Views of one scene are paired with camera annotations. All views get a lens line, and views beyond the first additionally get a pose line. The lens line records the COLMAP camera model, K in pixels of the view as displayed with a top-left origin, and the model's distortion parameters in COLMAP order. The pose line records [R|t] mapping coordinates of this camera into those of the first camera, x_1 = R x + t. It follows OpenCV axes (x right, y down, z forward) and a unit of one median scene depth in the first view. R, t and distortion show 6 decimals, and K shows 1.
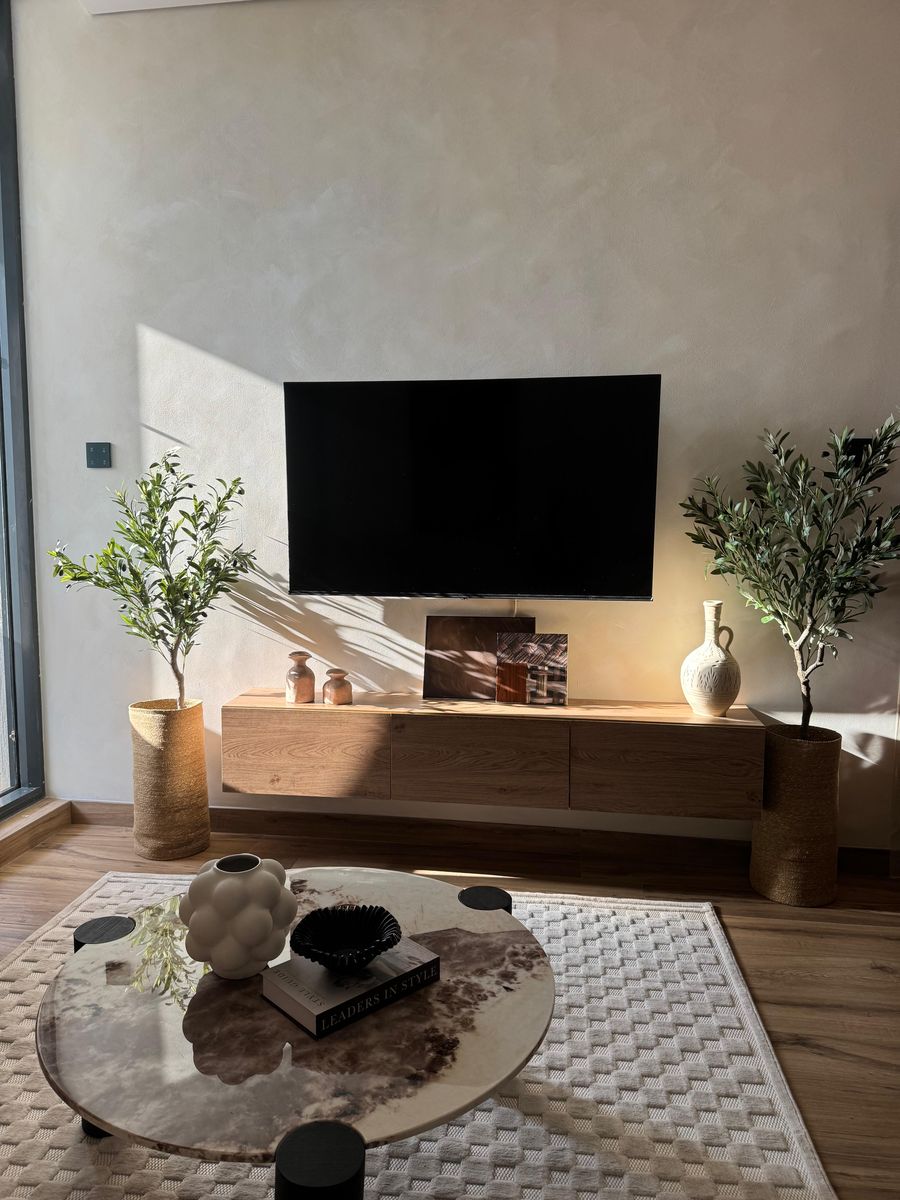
lens RADIAL K [[819.0, 0, 434.4], [0, 819.0, 618.6], [0, 0, 1]] dist [0.038791, 0.000121]
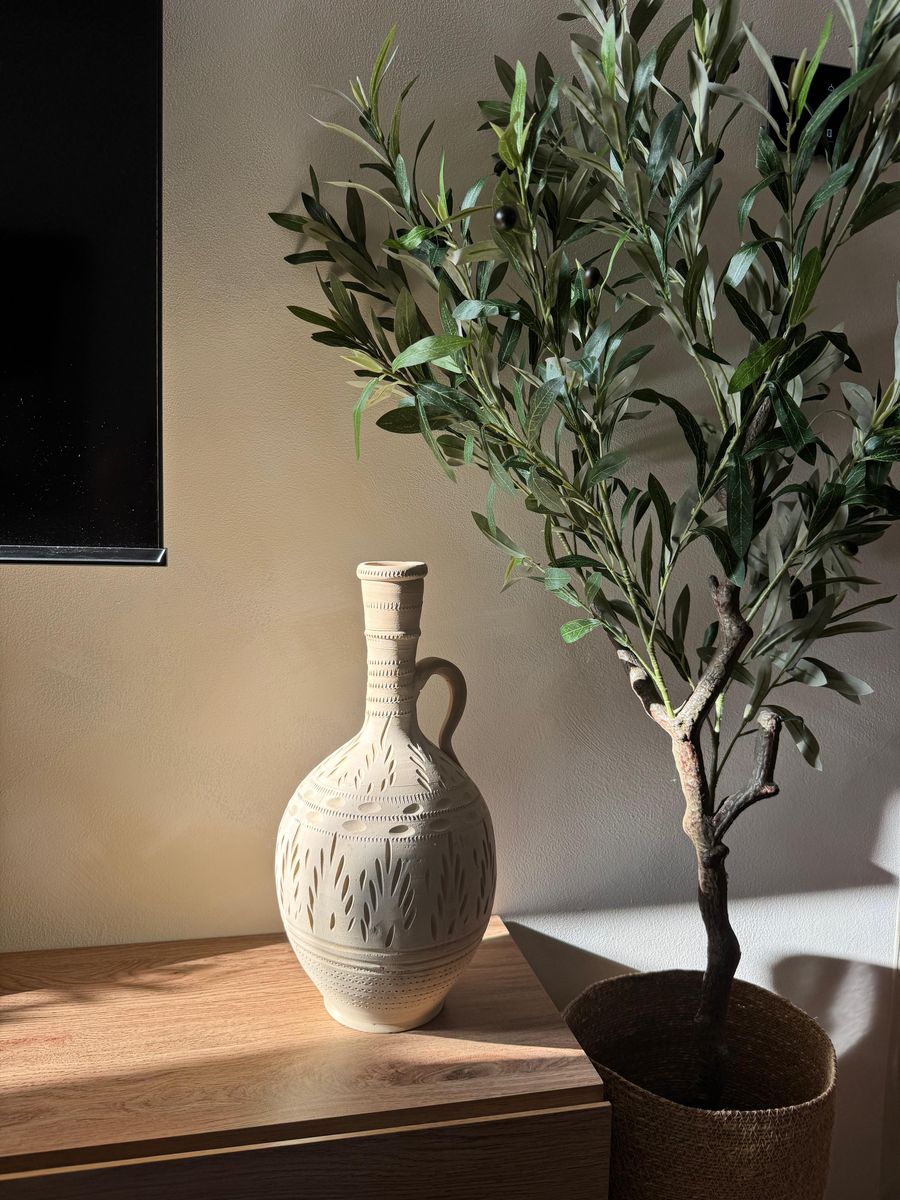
lens RADIAL K [[858.2, 0, 450.0], [0, 858.2, 600.0], [0, 0, 1]] dist [0.040026, -0.073320]
pose [[0.927804, 0.001247, 0.373065, 0.233888], [0.019829, 0.998416, -0.052651, 0.004824], [-0.372540, 0.056247, 0.926310, 0.682346]]
